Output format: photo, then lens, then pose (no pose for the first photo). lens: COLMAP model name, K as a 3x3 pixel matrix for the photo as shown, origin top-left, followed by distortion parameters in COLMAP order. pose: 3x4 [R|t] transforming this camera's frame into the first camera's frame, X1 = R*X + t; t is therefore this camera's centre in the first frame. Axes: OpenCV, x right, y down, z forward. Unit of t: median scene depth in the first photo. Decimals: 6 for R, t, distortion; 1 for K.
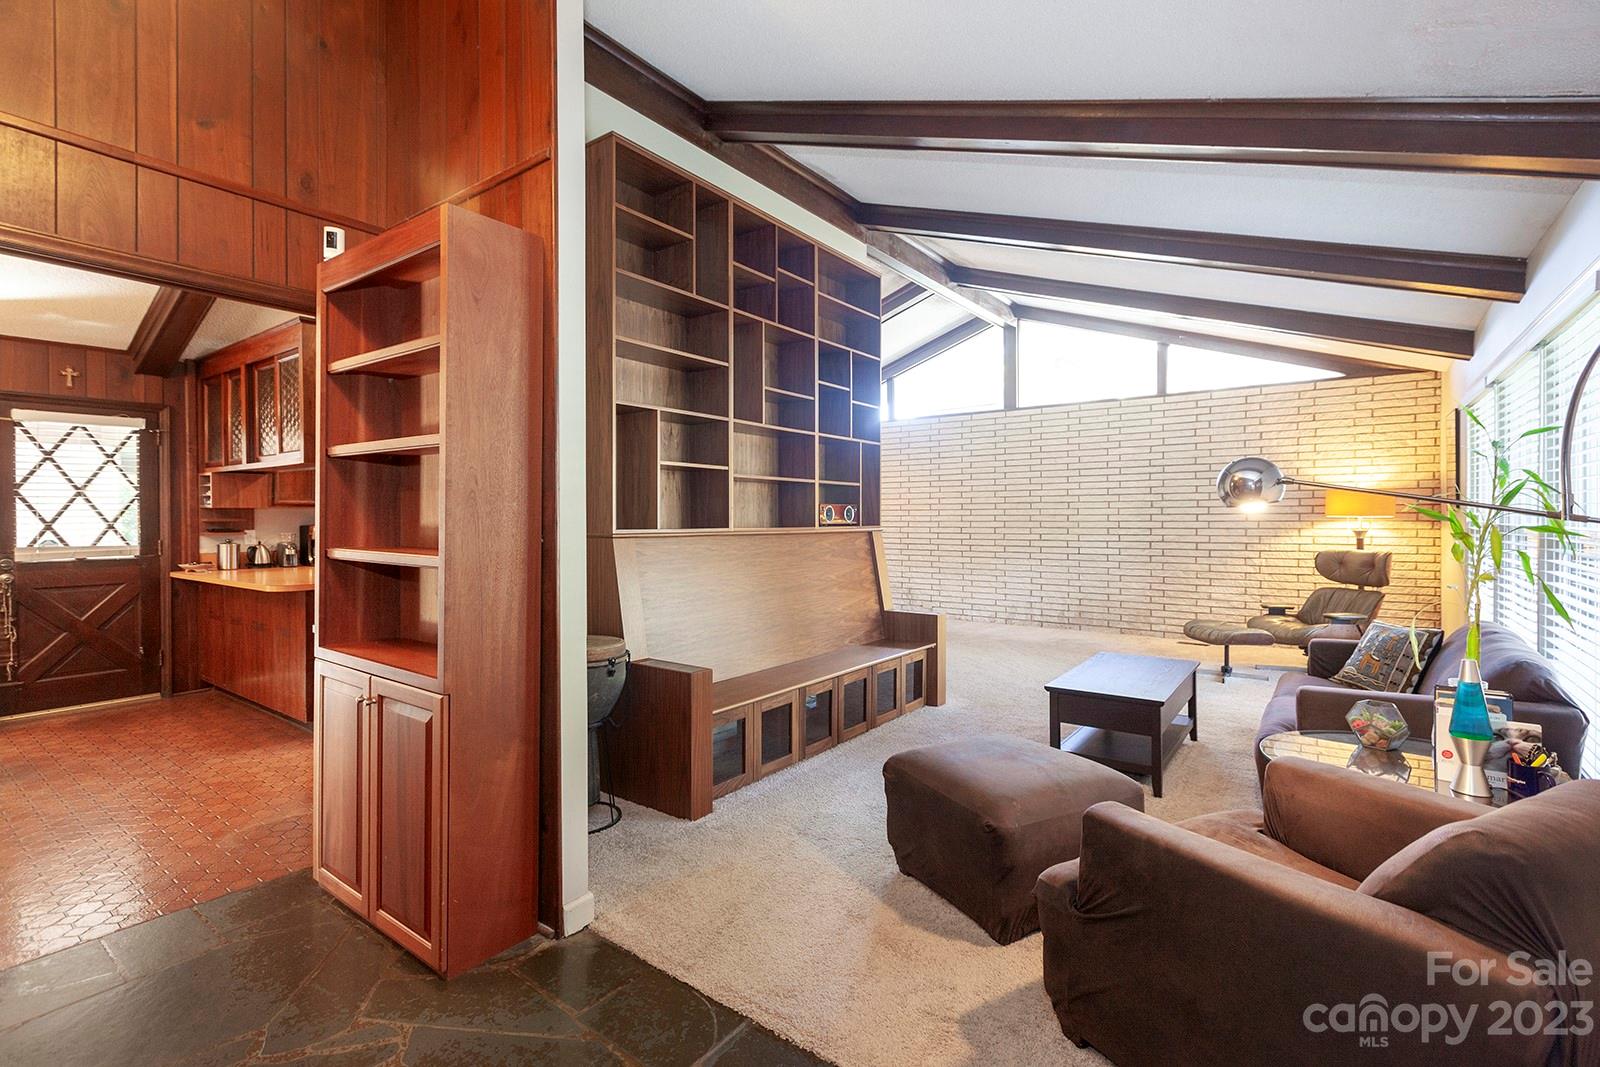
lens RADIAL K [[729.8, 0, 801.5], [0, 729.8, 508.6], [0, 0, 1]] dist [-0.001381, -0.000447]
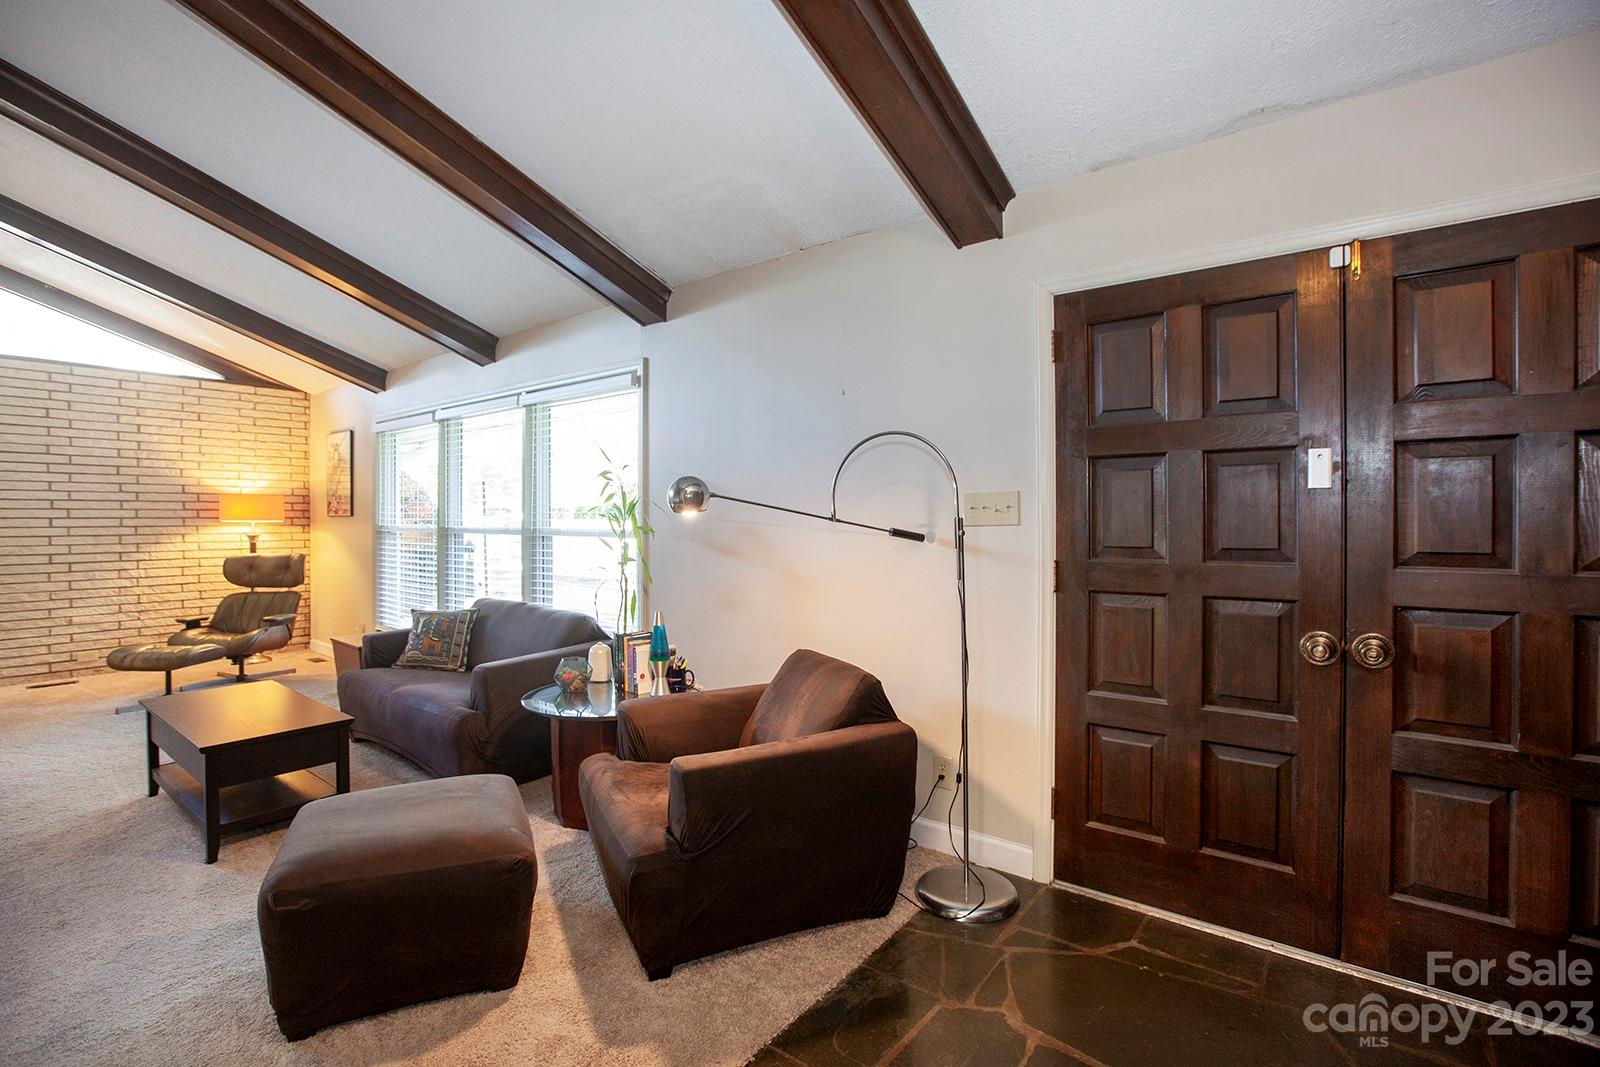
lens RADIAL K [[701.5, 0, 794.3], [0, 701.5, 522.8], [0, 0, 1]] dist [0.000876, 0.000671]
pose [[0.063704, -0.002451, 0.997966, -0.163296], [-0.010059, 0.999945, 0.003098, 0.002325], [-0.997918, -0.010235, 0.063675, 0.166576]]
